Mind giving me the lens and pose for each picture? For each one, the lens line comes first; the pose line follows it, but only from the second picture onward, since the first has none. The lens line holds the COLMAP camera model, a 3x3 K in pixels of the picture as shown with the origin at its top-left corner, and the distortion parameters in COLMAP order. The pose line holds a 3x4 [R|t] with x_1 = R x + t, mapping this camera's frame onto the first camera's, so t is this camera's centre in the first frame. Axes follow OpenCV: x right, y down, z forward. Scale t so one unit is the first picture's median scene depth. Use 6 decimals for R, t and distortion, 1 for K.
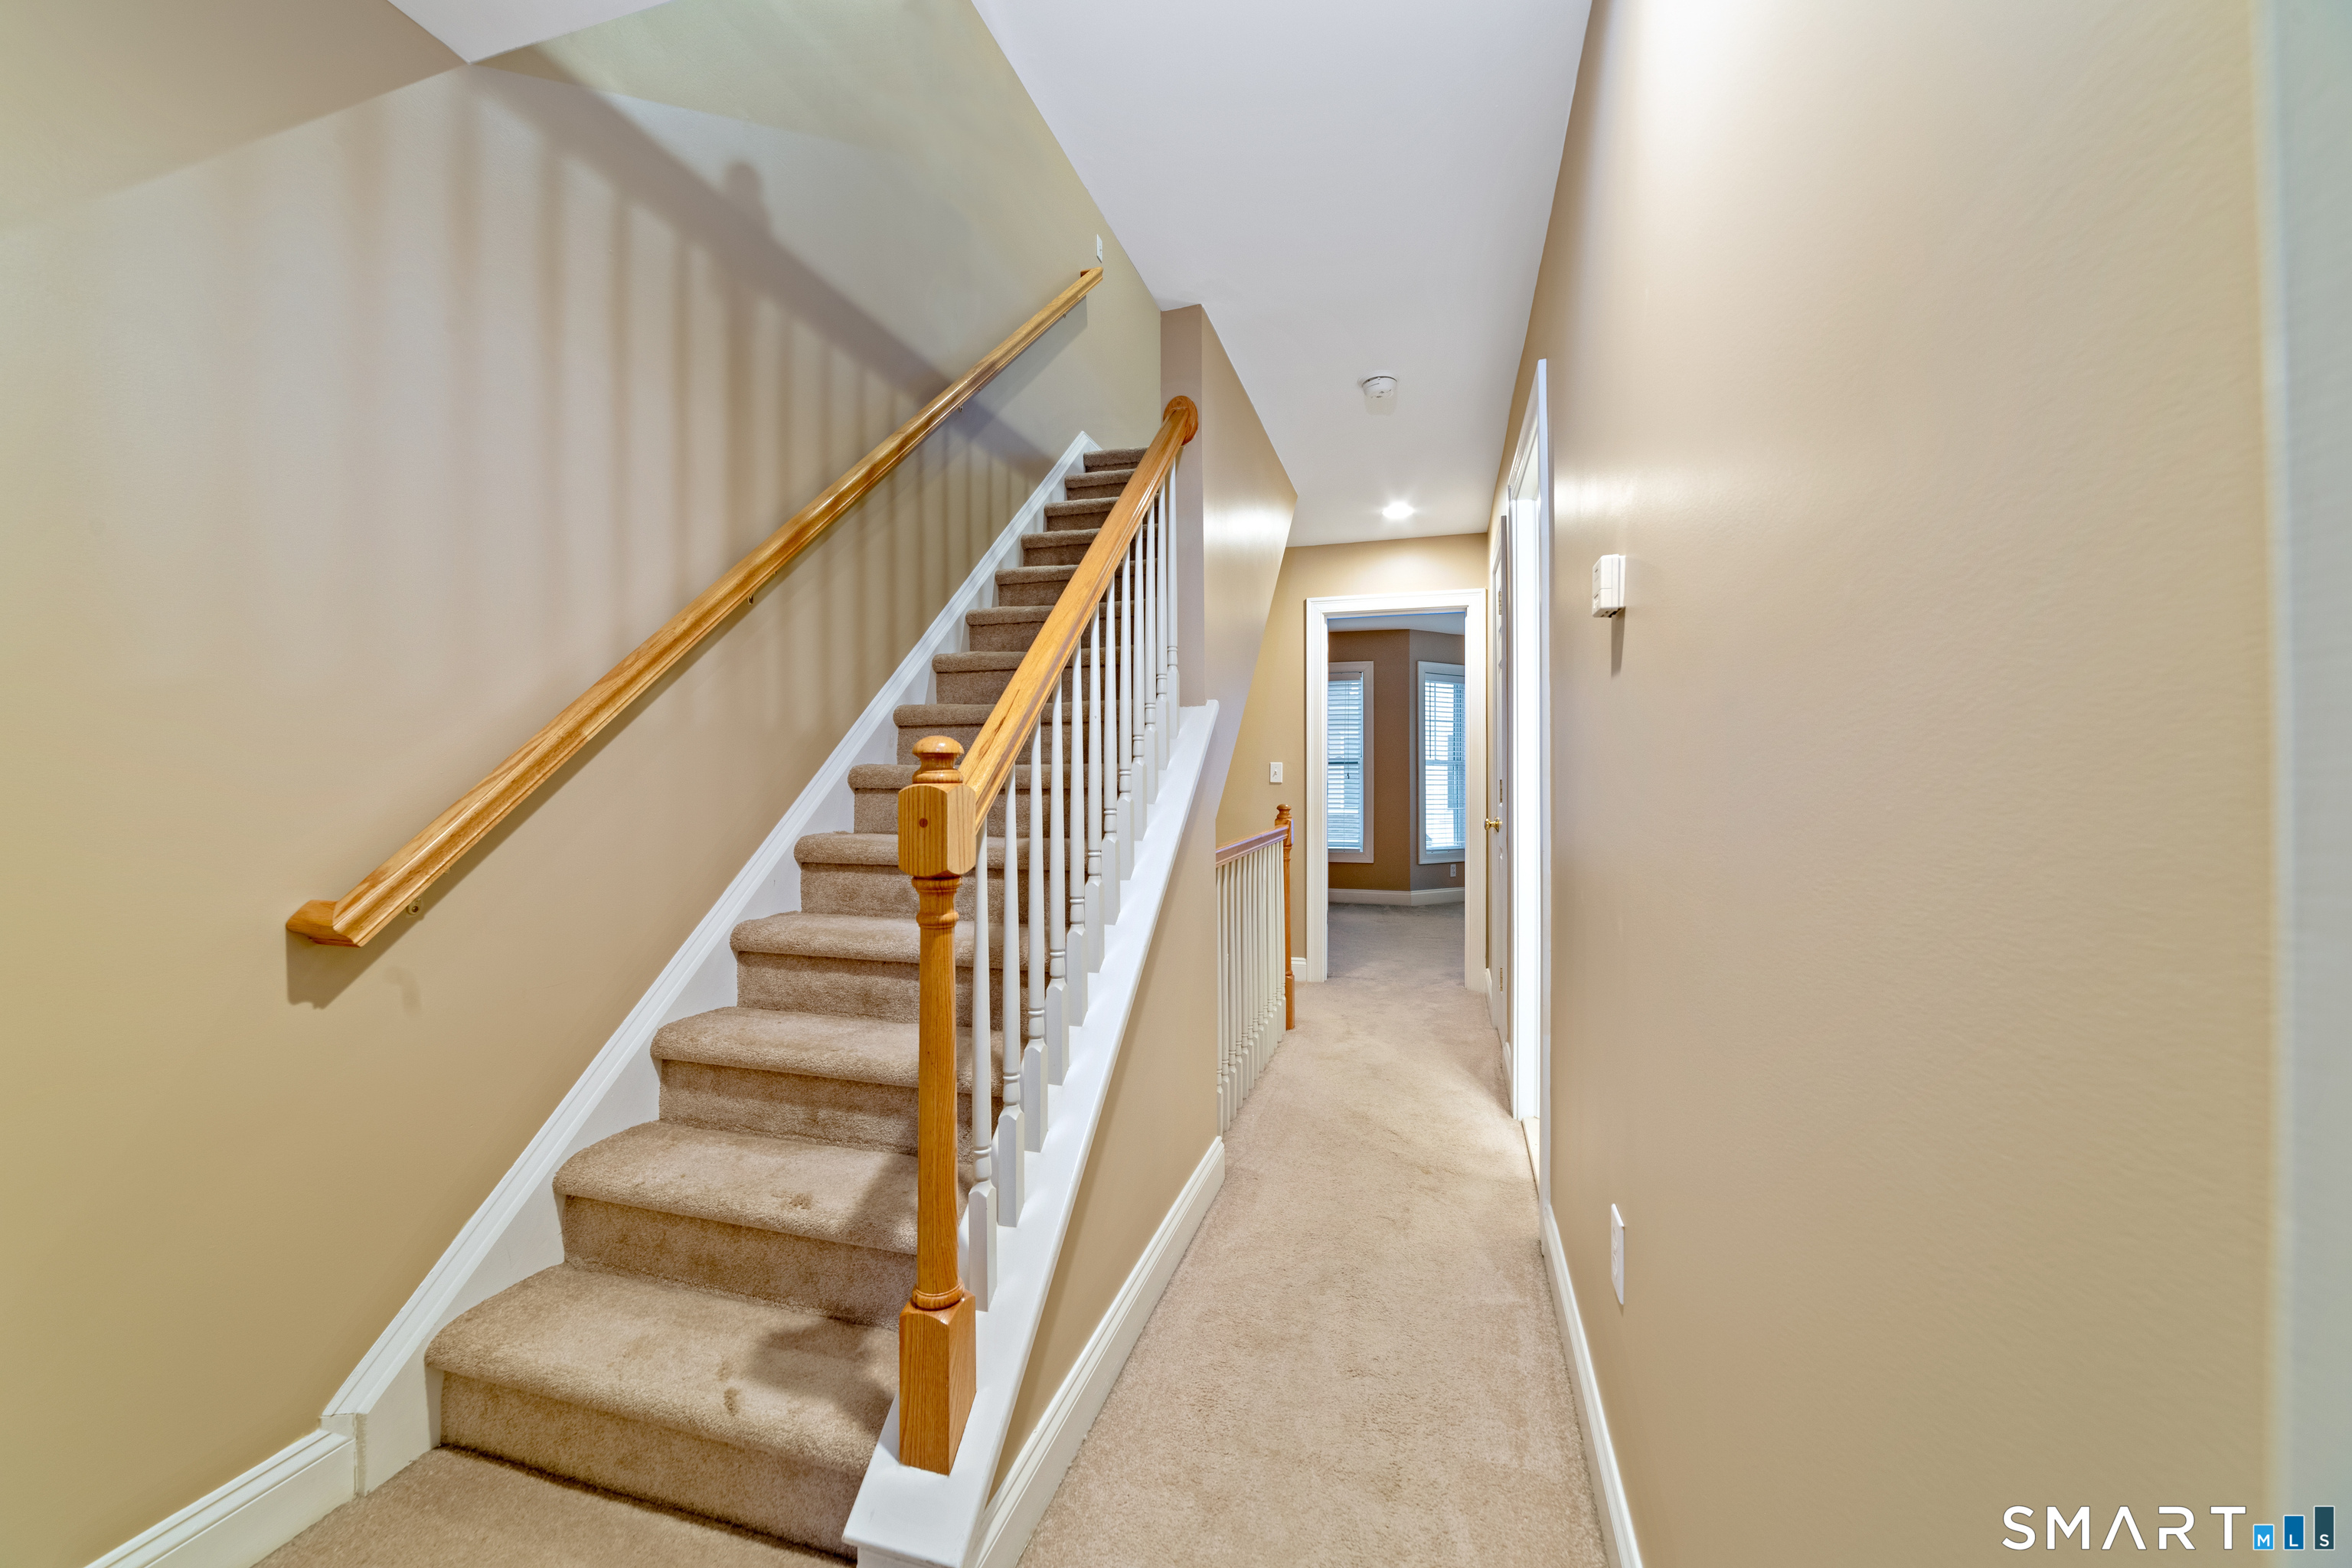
lens RADIAL K [[908.3, 0, 1169.3], [0, 908.3, 769.3], [0, 0, 1]] dist [-0.014086, 0.004839]
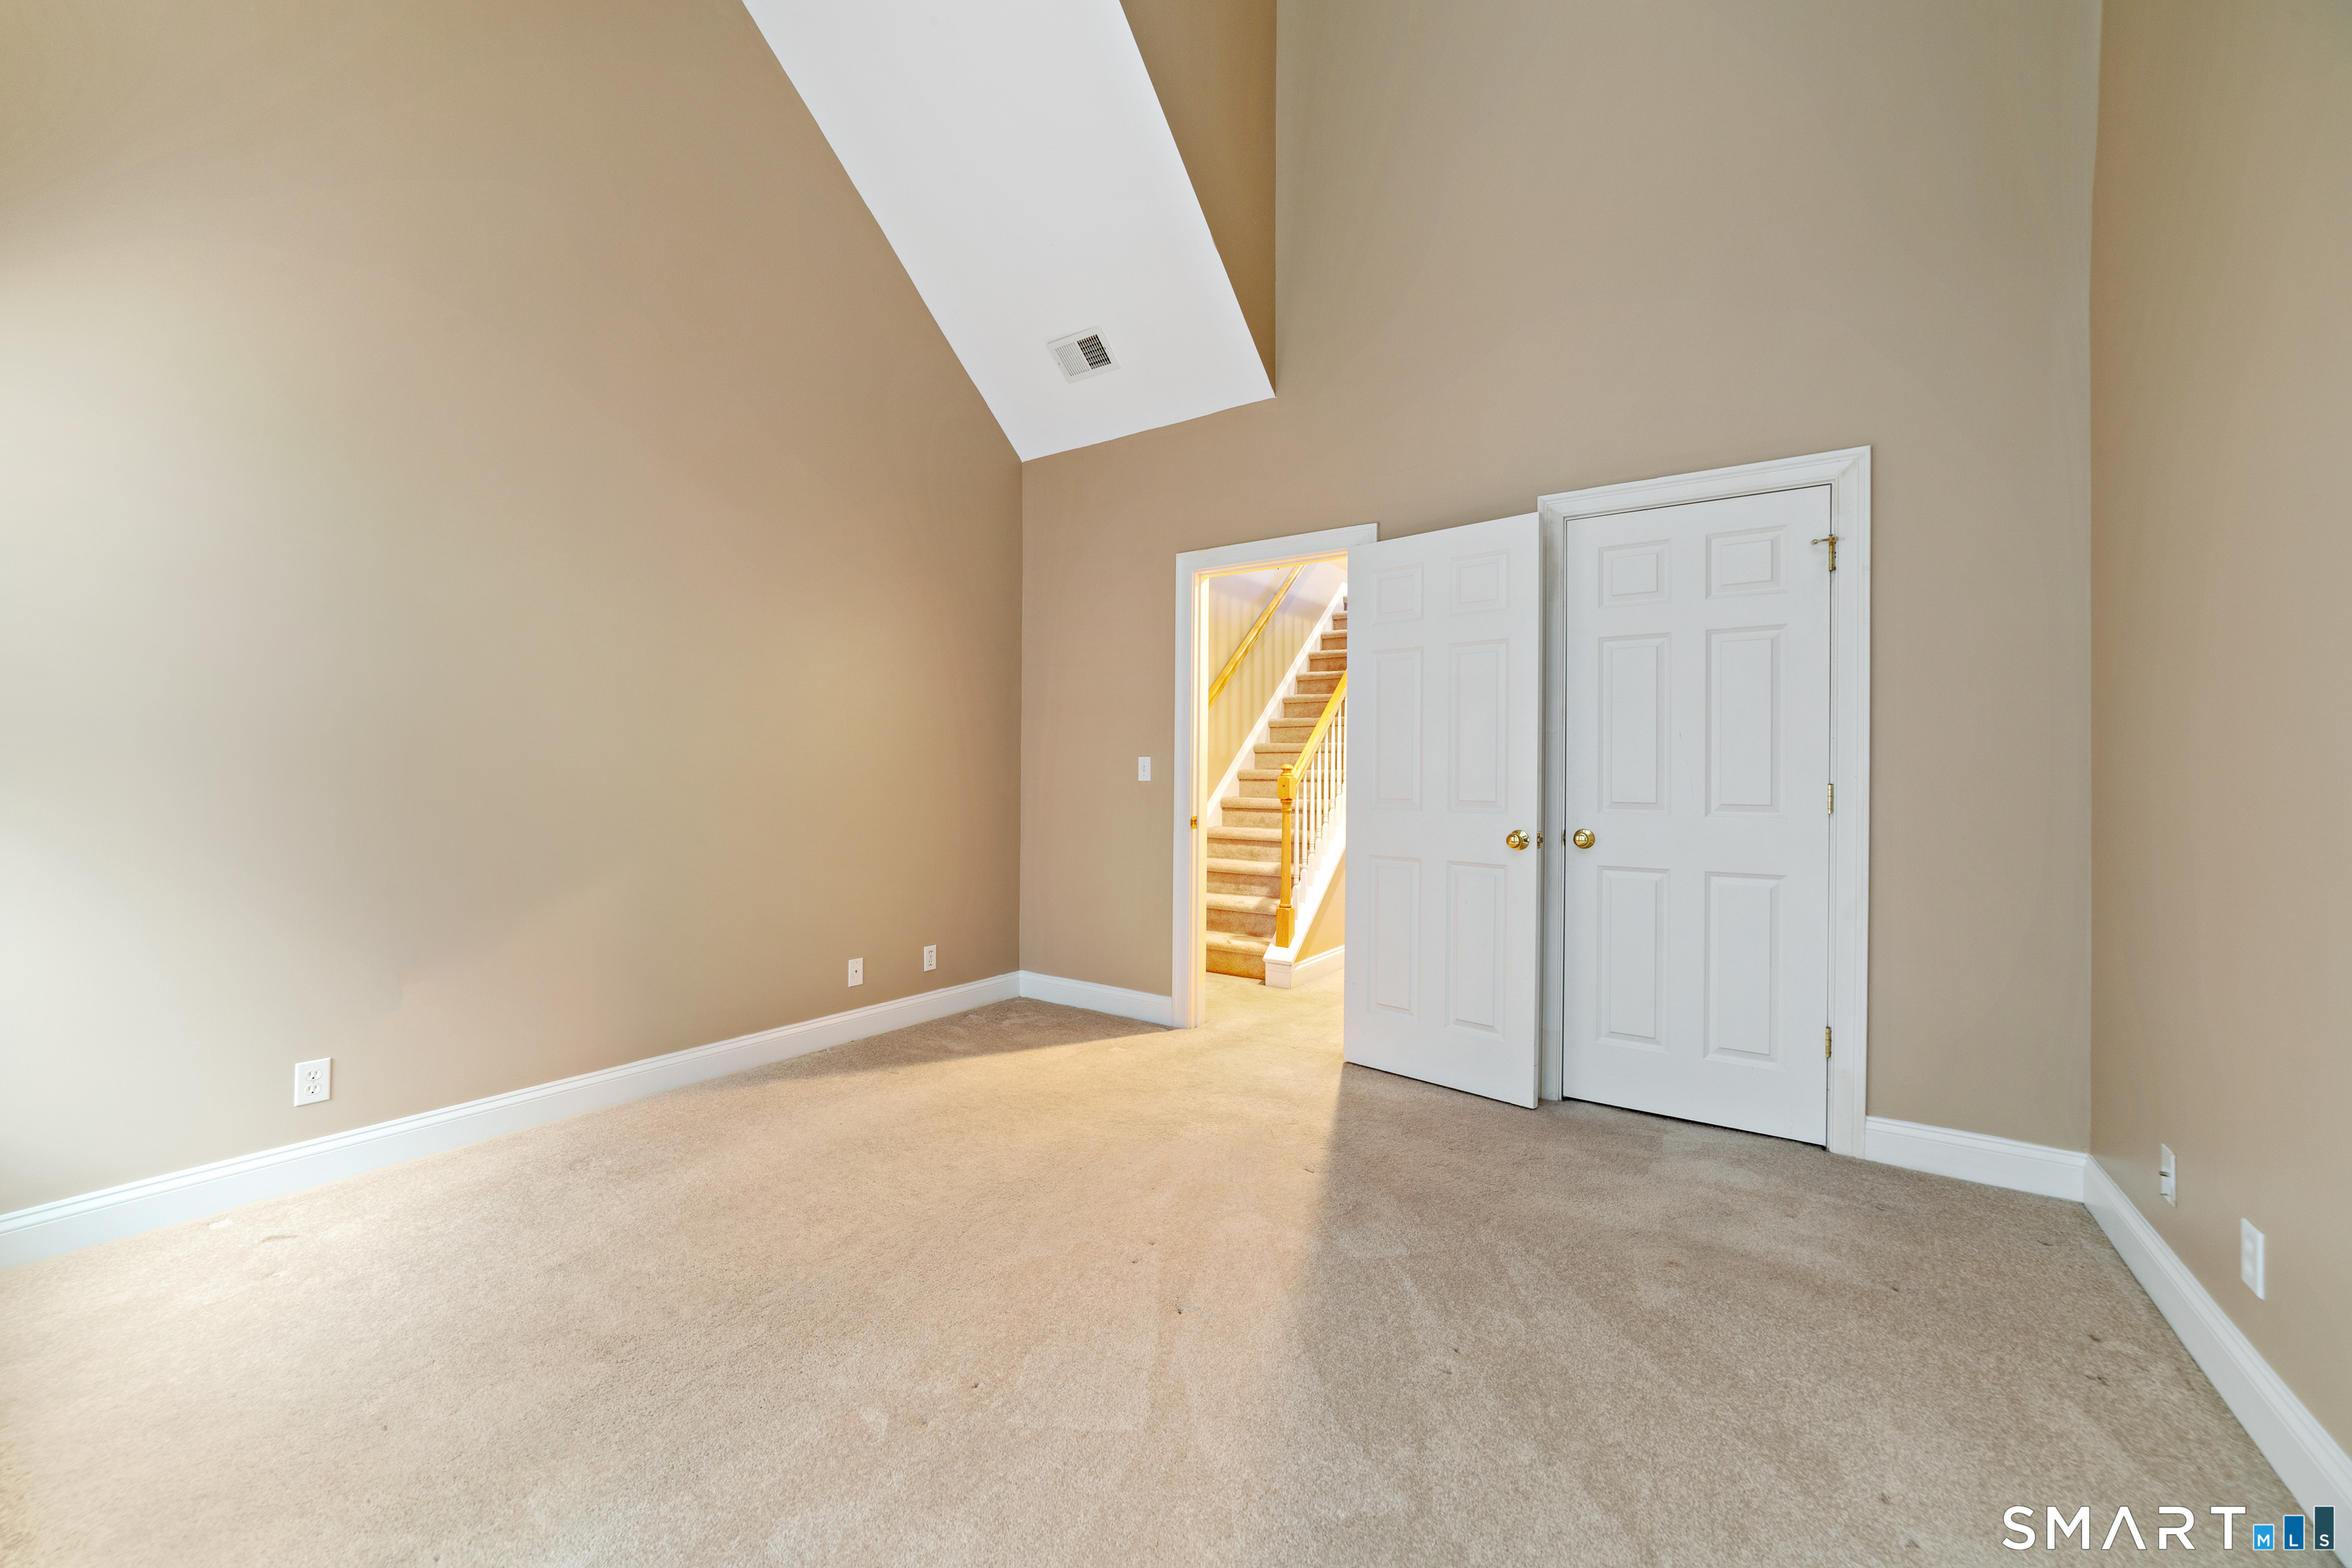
lens RADIAL K [[908.3, 0, 1175.6], [0, 908.3, 771.8], [0, 0, 1]] dist [-0.014086, 0.004839]
pose [[0.953605, 0.009178, -0.300922, 0.246116], [-0.007706, 0.999952, 0.006080, -0.013847], [0.300963, -0.003479, 0.953629, -1.518685]]
